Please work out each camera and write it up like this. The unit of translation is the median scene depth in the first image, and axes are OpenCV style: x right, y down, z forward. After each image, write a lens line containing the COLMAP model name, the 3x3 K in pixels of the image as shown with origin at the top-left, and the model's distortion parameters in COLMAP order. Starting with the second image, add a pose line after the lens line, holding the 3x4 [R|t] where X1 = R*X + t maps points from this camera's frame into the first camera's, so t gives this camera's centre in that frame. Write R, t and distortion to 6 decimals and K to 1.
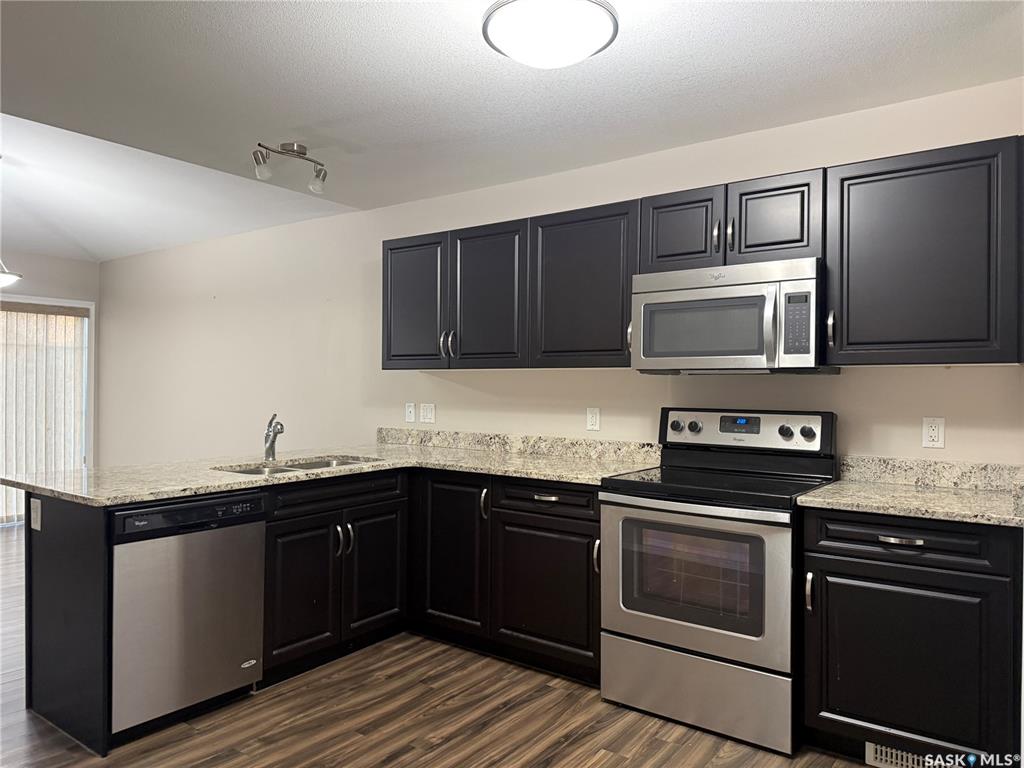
lens RADIAL K [[713.5, 0, 515.2], [0, 713.5, 389.6], [0, 0, 1]] dist [0.081503, -0.113737]
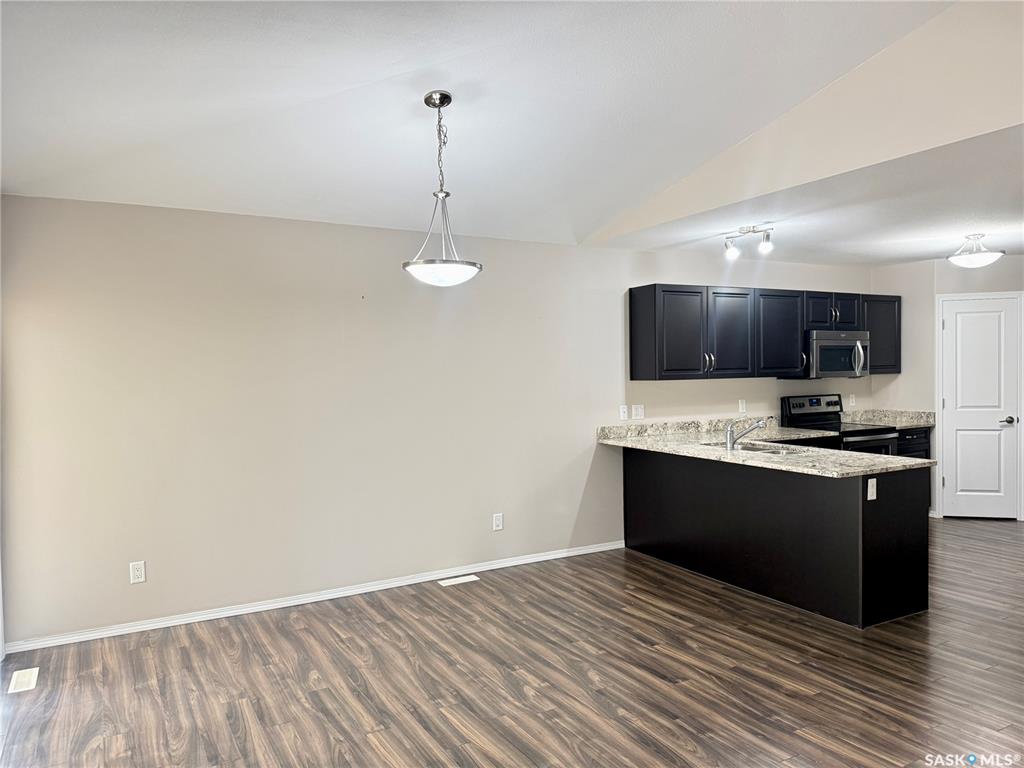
lens RADIAL K [[713.5, 0, 515.2], [0, 713.5, 389.6], [0, 0, 1]] dist [0.081503, -0.113737]
pose [[0.405506, -0.041159, 0.913165, -1.596182], [0.020614, 0.999143, 0.035880, -0.067544], [-0.913860, 0.004275, 0.406007, 0.750555]]
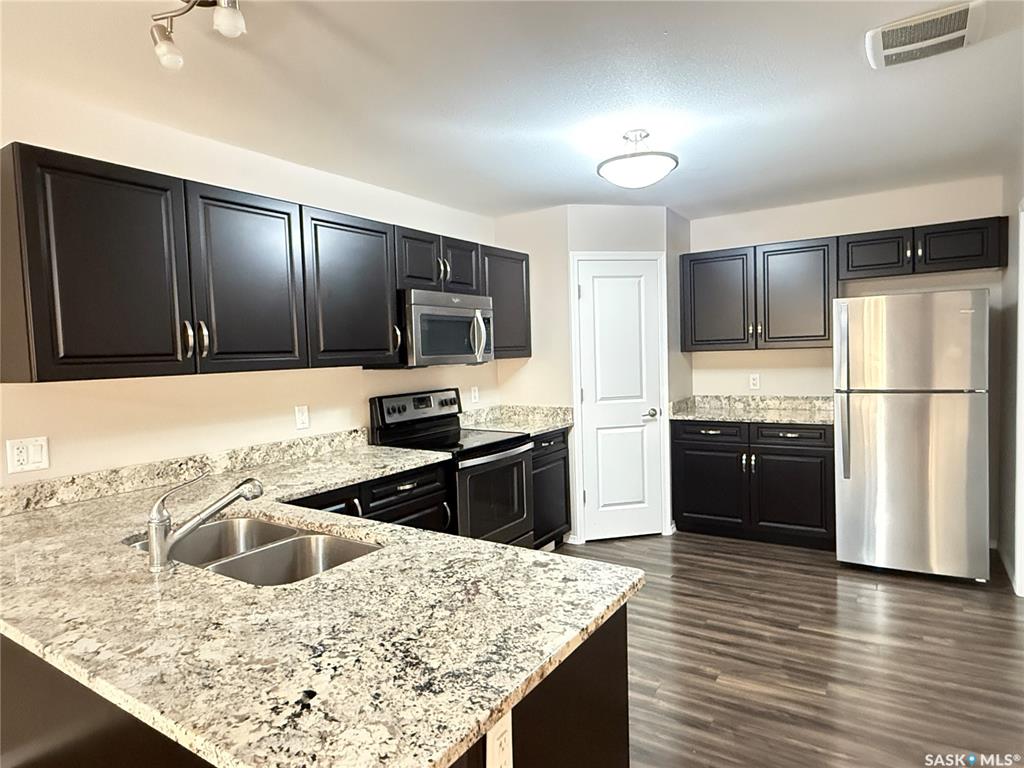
lens RADIAL K [[606.8, 0, 508.6], [0, 606.8, 385.8], [0, 0, 1]] dist [-0.002808, -0.000797]
pose [[-0.055710, -0.066730, 0.996215, -0.707933], [0.032176, 0.997126, 0.068590, -0.048806], [-0.997928, 0.035875, -0.053403, 0.710481]]
